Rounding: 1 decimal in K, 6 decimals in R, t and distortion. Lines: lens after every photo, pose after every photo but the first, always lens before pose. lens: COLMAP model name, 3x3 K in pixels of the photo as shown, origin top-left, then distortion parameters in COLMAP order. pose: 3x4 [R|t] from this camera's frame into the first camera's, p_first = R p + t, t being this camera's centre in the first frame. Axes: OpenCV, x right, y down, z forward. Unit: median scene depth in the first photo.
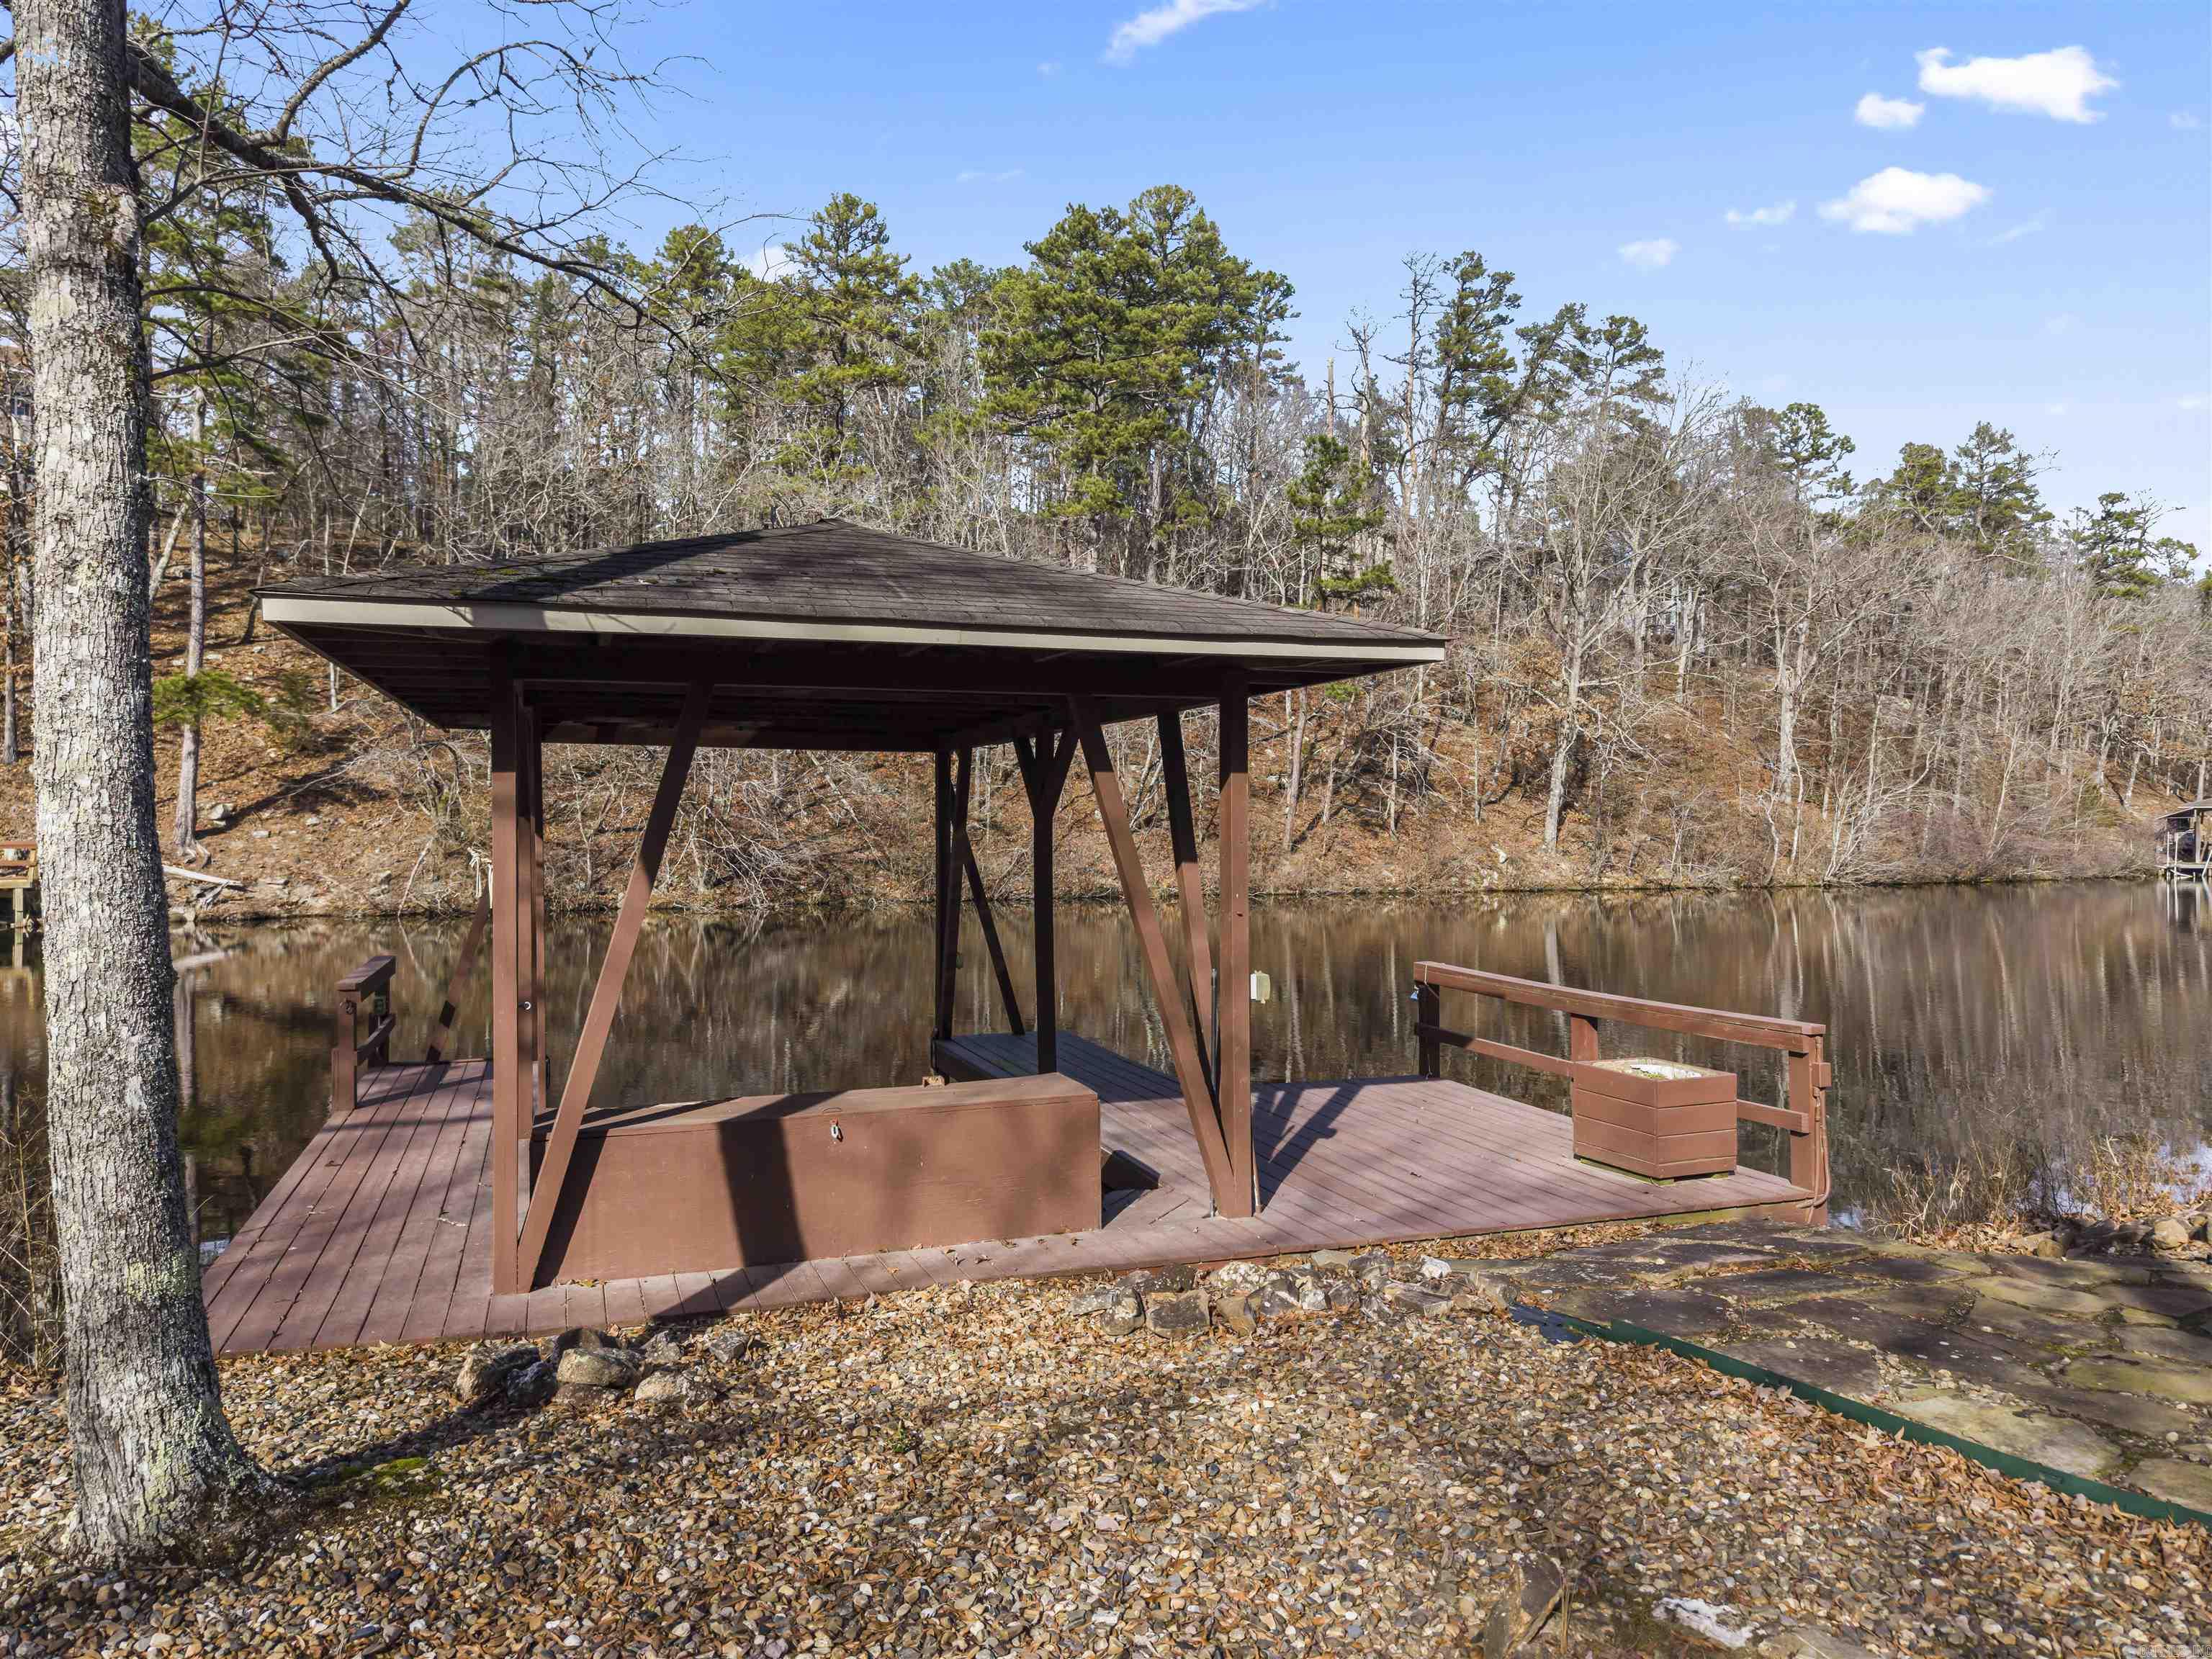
lens RADIAL K [[1506.8, 0, 1133.8], [0, 1506.8, 826.1], [0, 0, 1]] dist [0.043058, 0.000075]
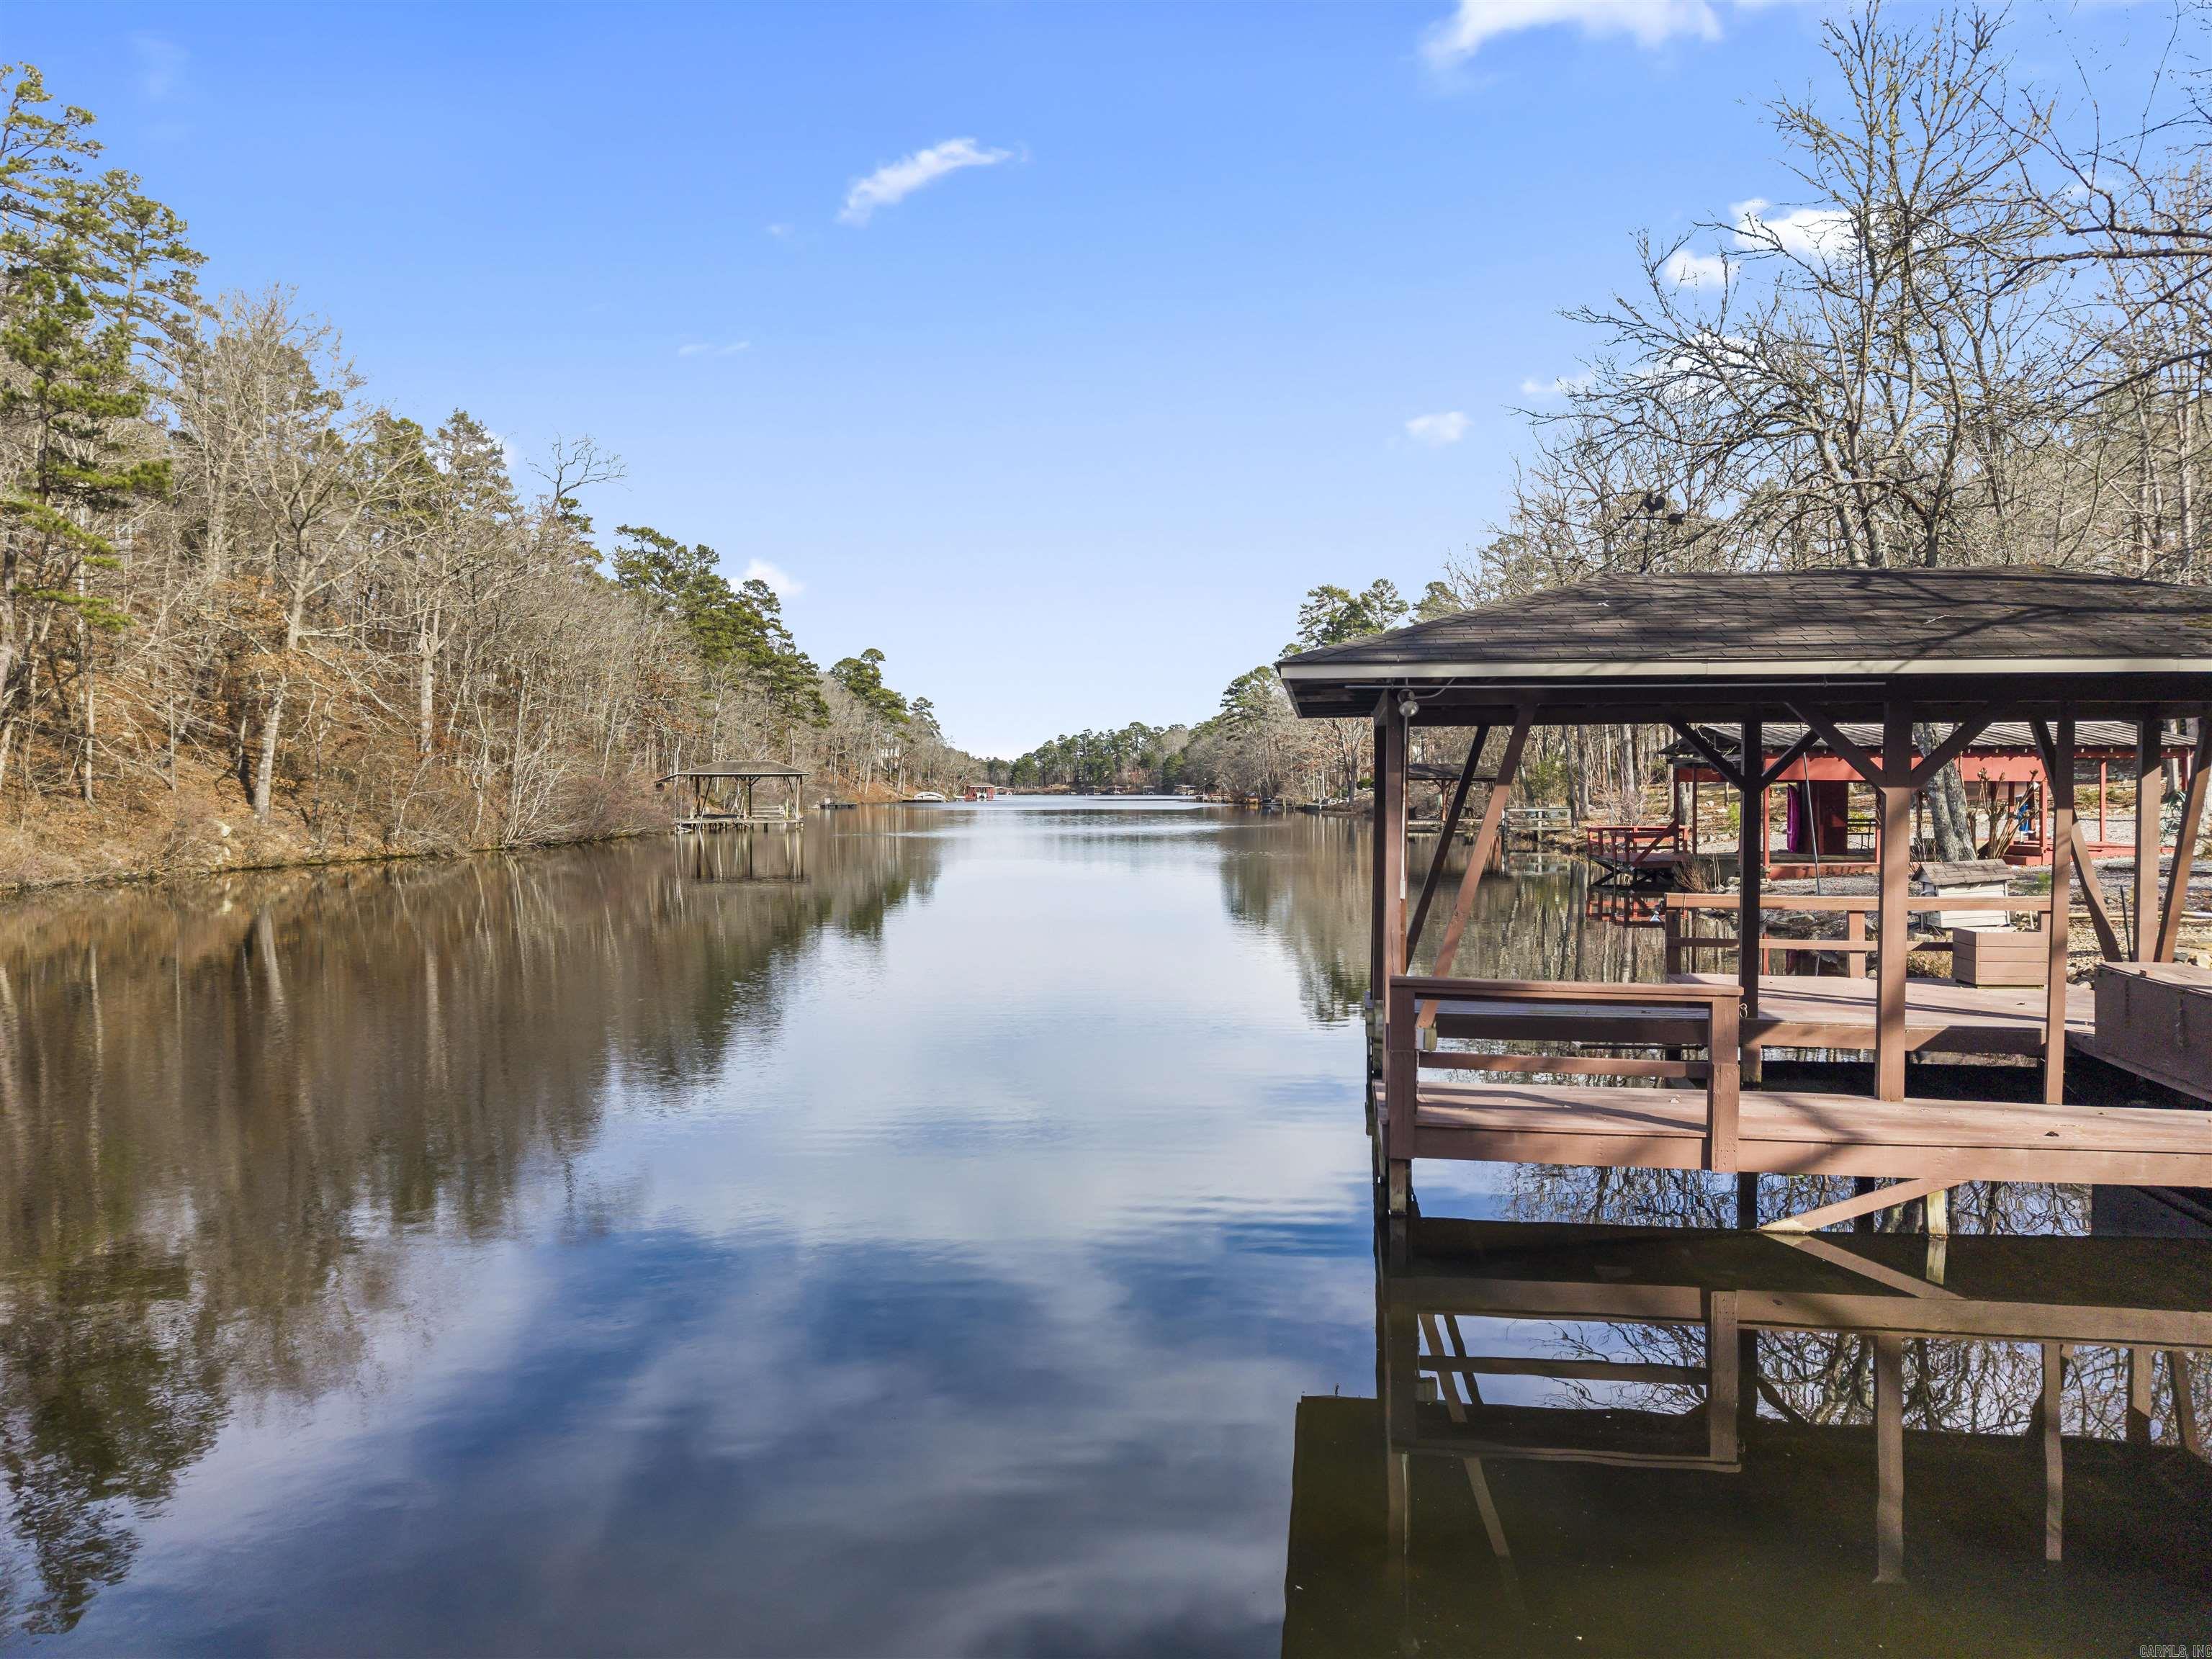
lens RADIAL K [[1504.3, 0, 1138.3], [0, 1504.3, 827.3], [0, 0, 1]] dist [-0.006654, 0.003131]
pose [[0.475017, -0.027238, 0.879555, -0.173374], [0.004244, 0.999580, 0.028663, -0.002141], [-0.879966, -0.009883, 0.474933, 0.103991]]
